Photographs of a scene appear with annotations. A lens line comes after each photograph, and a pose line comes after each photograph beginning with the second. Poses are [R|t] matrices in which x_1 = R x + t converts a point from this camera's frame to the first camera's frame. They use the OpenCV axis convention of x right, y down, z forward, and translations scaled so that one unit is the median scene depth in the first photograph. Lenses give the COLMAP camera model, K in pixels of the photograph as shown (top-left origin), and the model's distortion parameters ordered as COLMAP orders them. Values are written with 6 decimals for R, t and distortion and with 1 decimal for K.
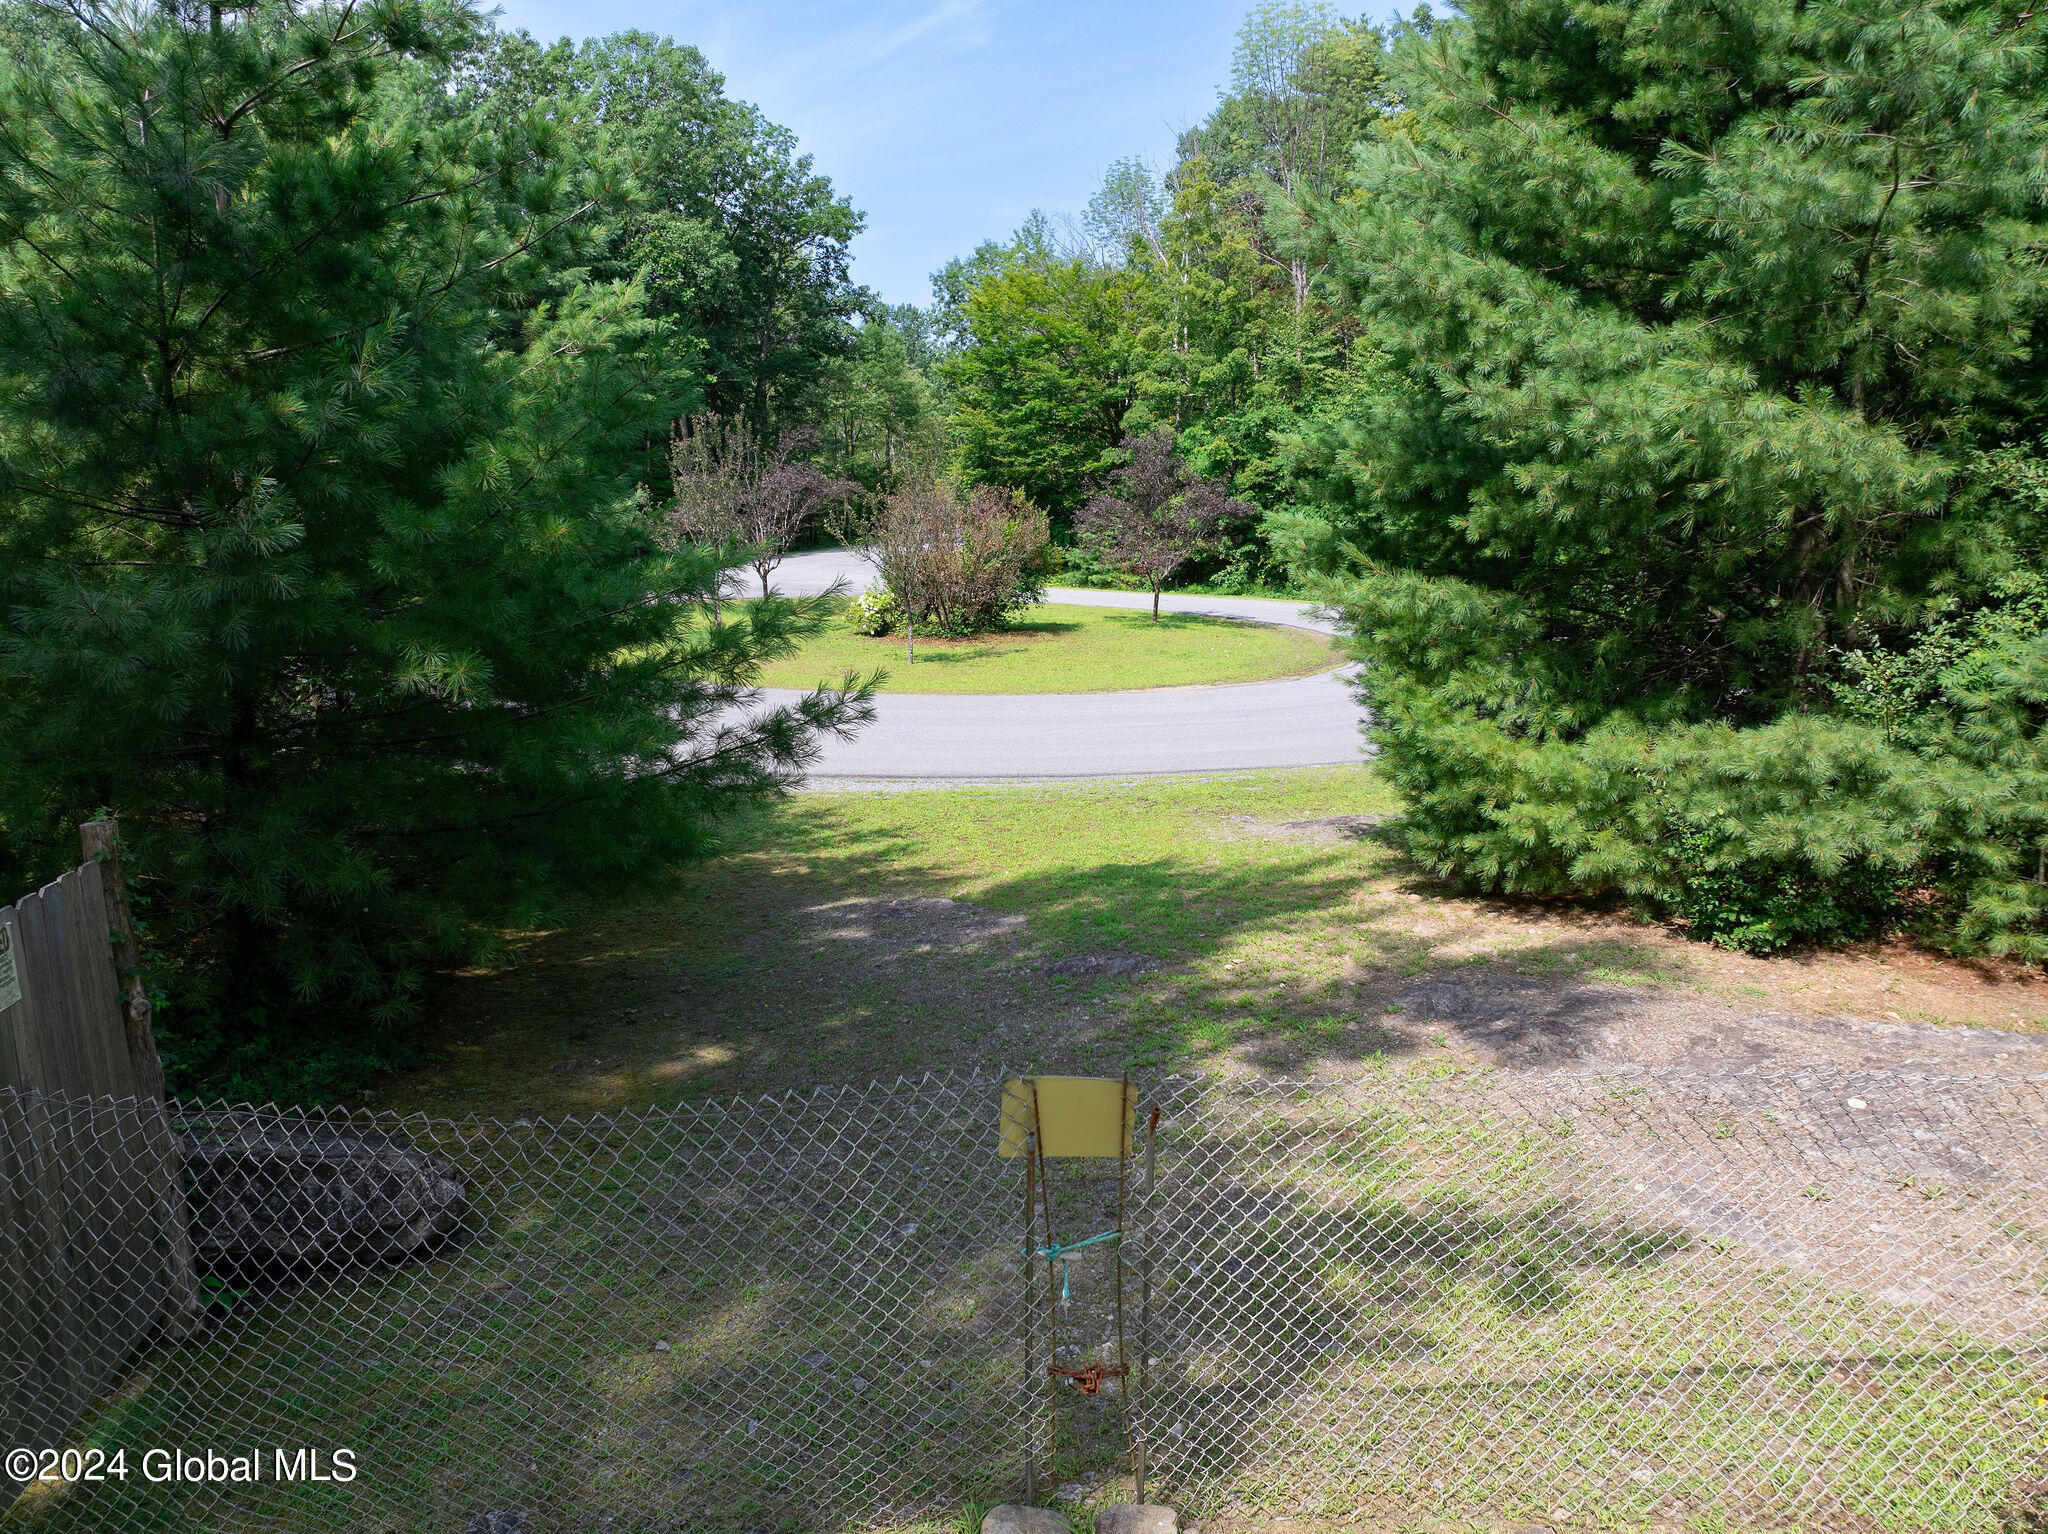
lens RADIAL K [[1446.1, 0, 1037.2], [0, 1446.1, 754.5], [0, 0, 1]] dist [-0.047591, 0.020770]
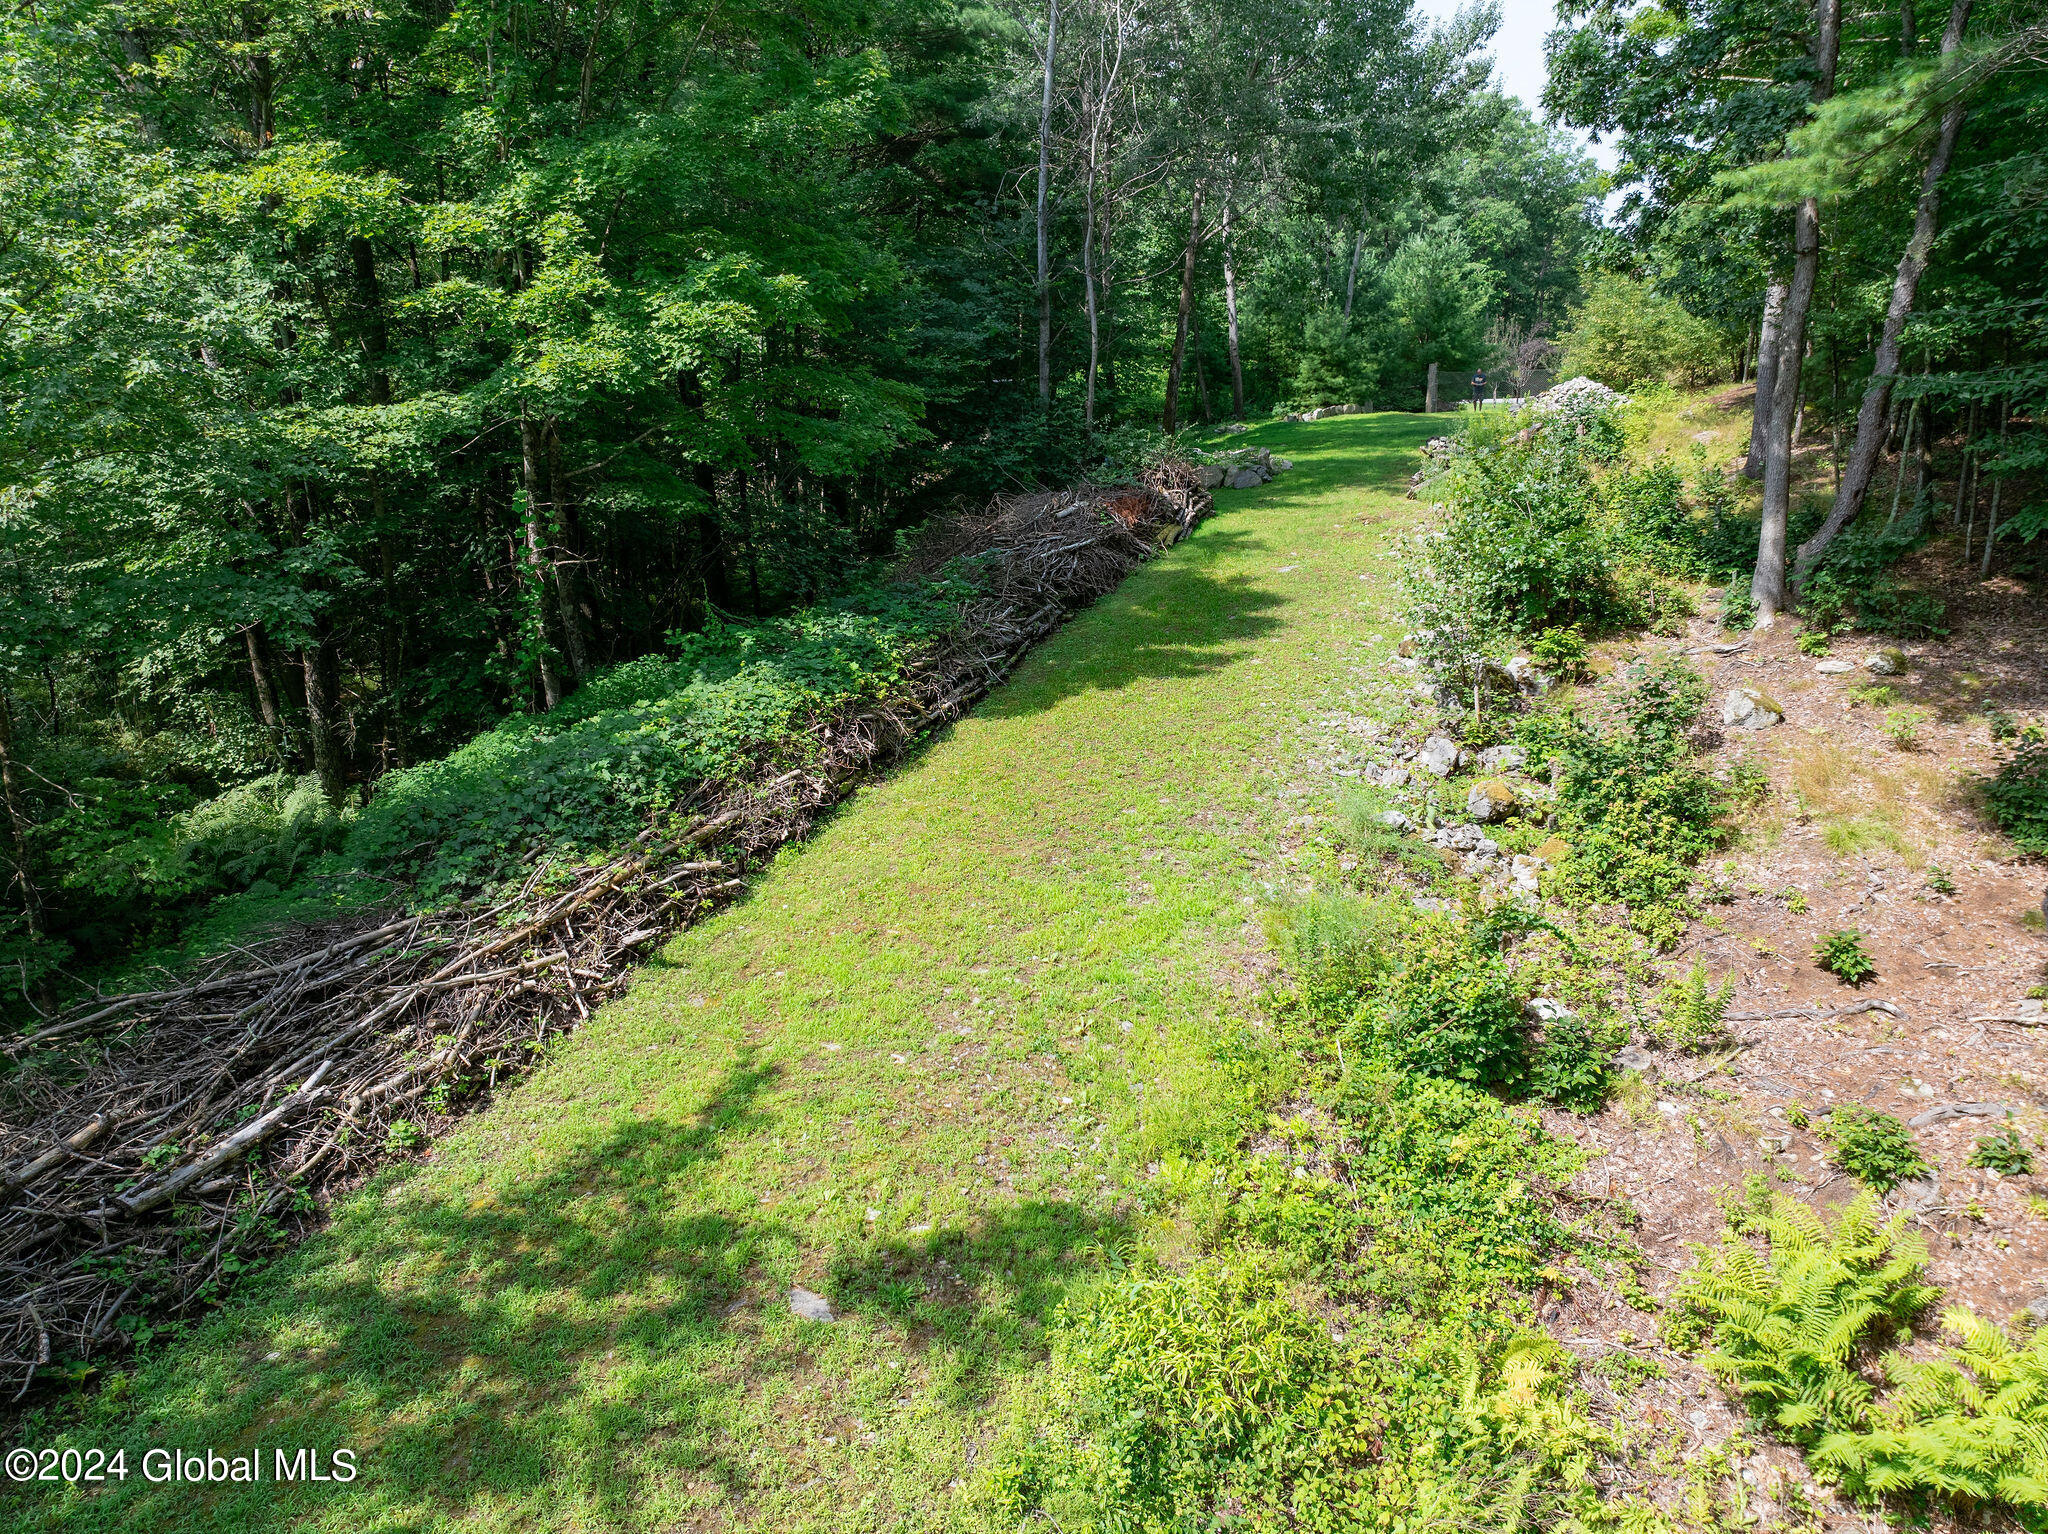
lens RADIAL K [[1446.1, 0, 1037.2], [0, 1446.1, 754.5], [0, 0, 1]] dist [-0.047591, 0.020770]
pose [[0.866209, 0.124880, -0.483825, 0.228416], [-0.089291, 0.991366, 0.096021, 0.211678], [0.491638, -0.039973, 0.869881, -0.968117]]
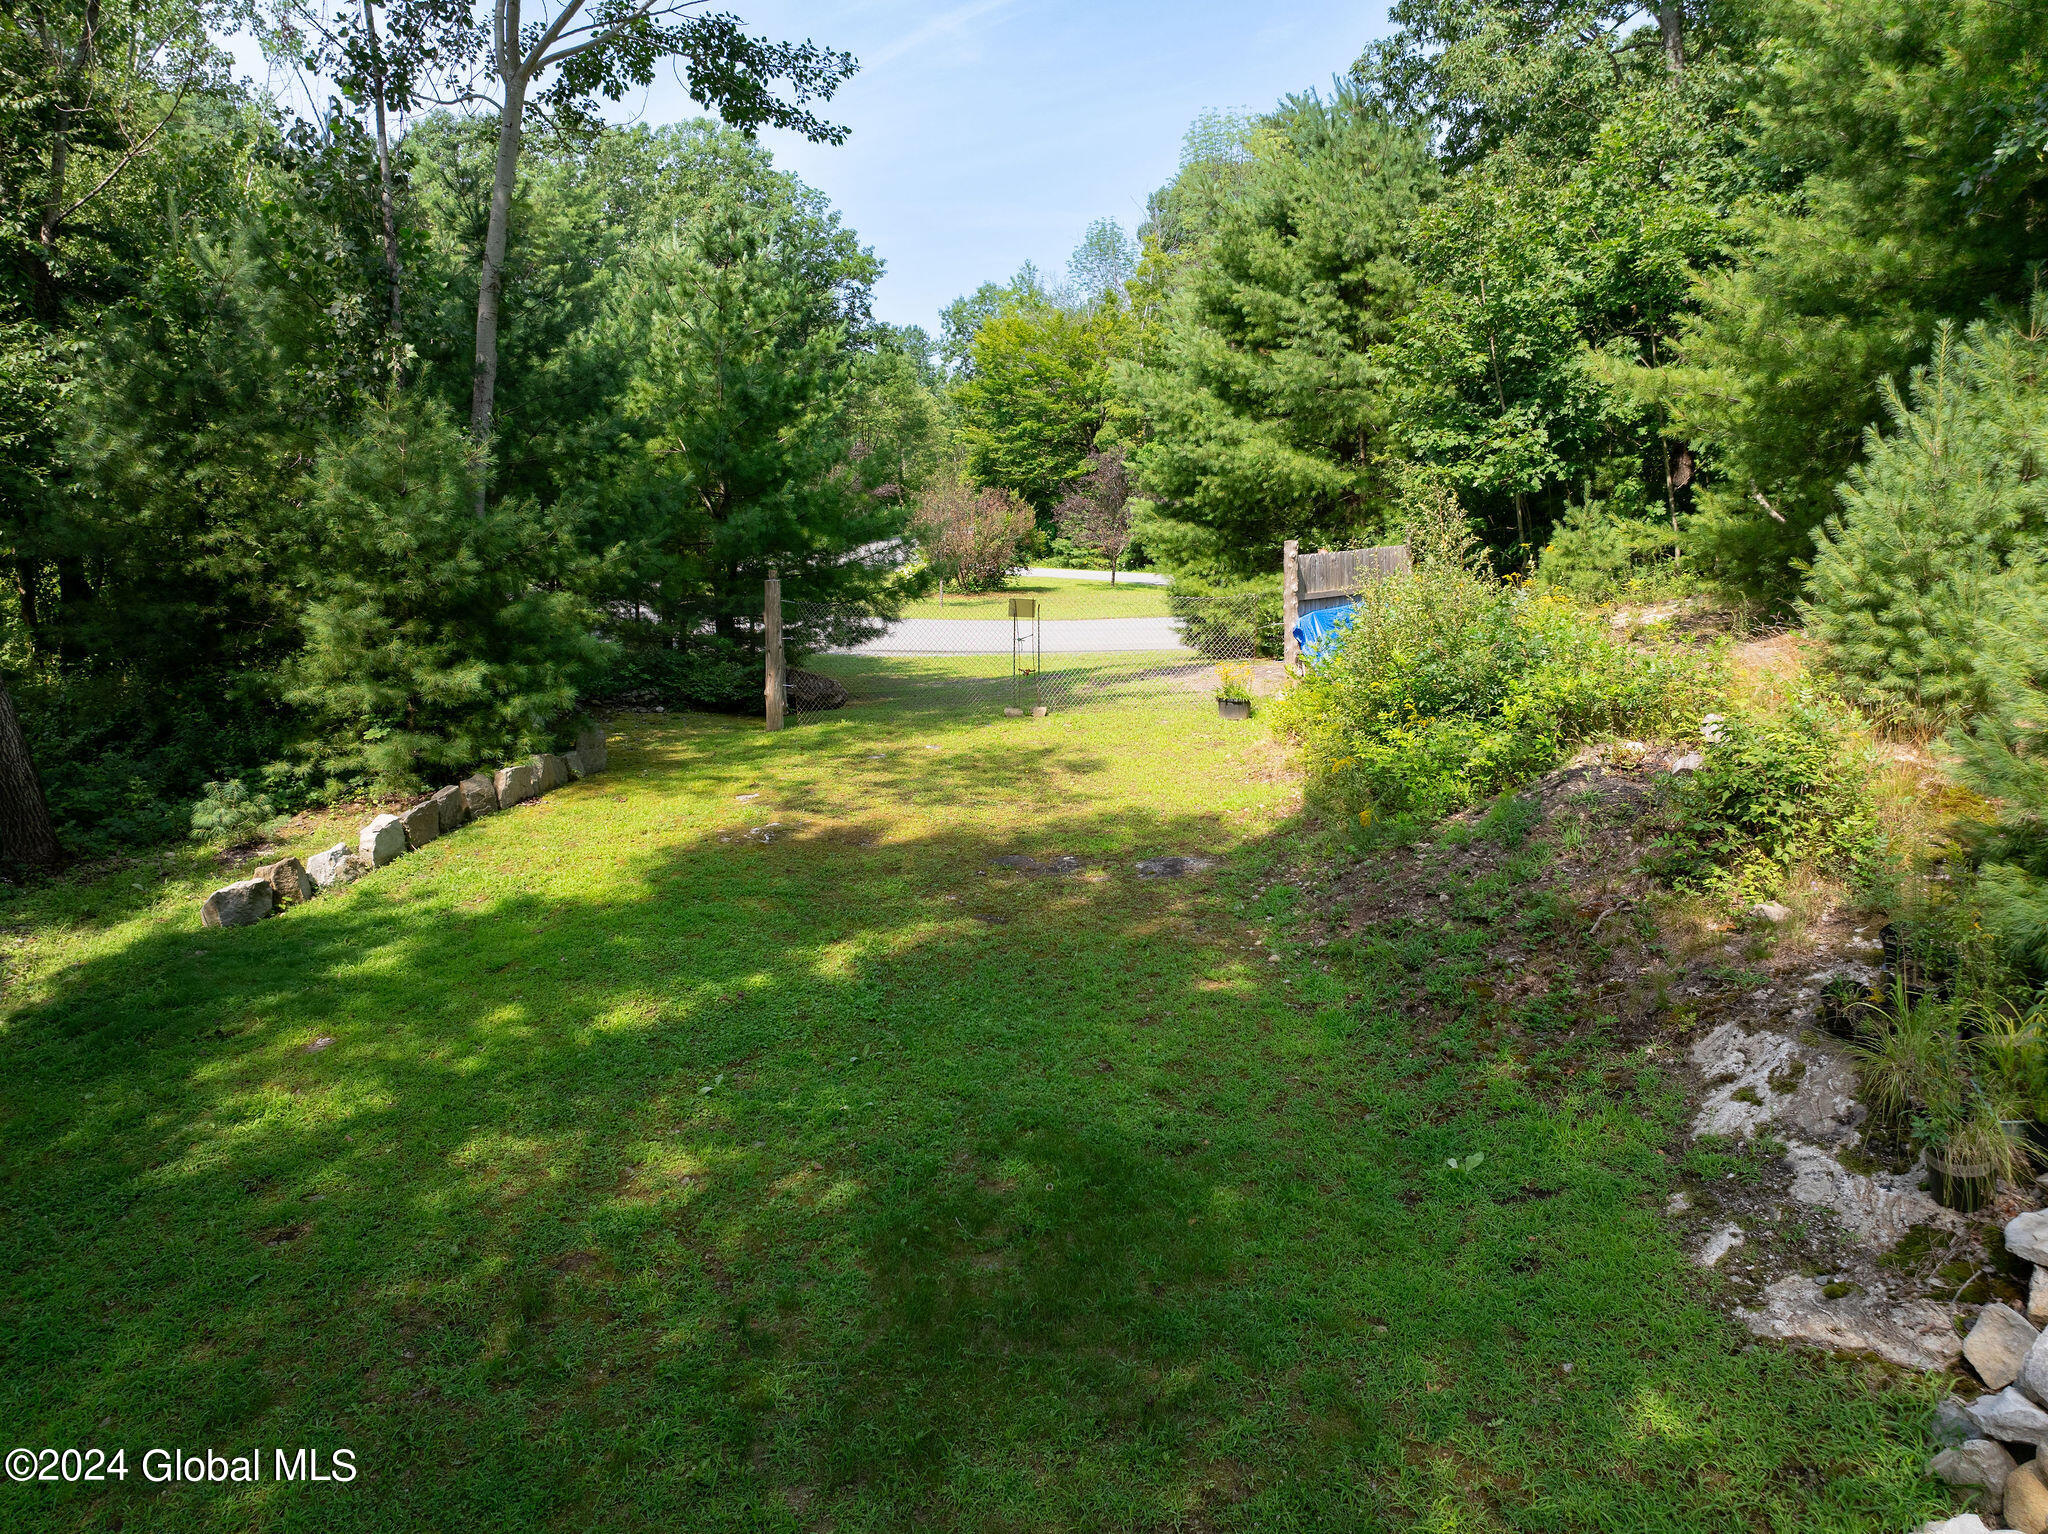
lens RADIAL K [[1446.1, 0, 1037.2], [0, 1446.1, 754.5], [0, 0, 1]] dist [-0.047591, 0.020770]
pose [[0.999997, -0.000219, 0.002518, 0.004176], [0.000228, 0.999994, -0.003474, 0.052095], [-0.002517, 0.003474, 0.999991, -0.269657]]
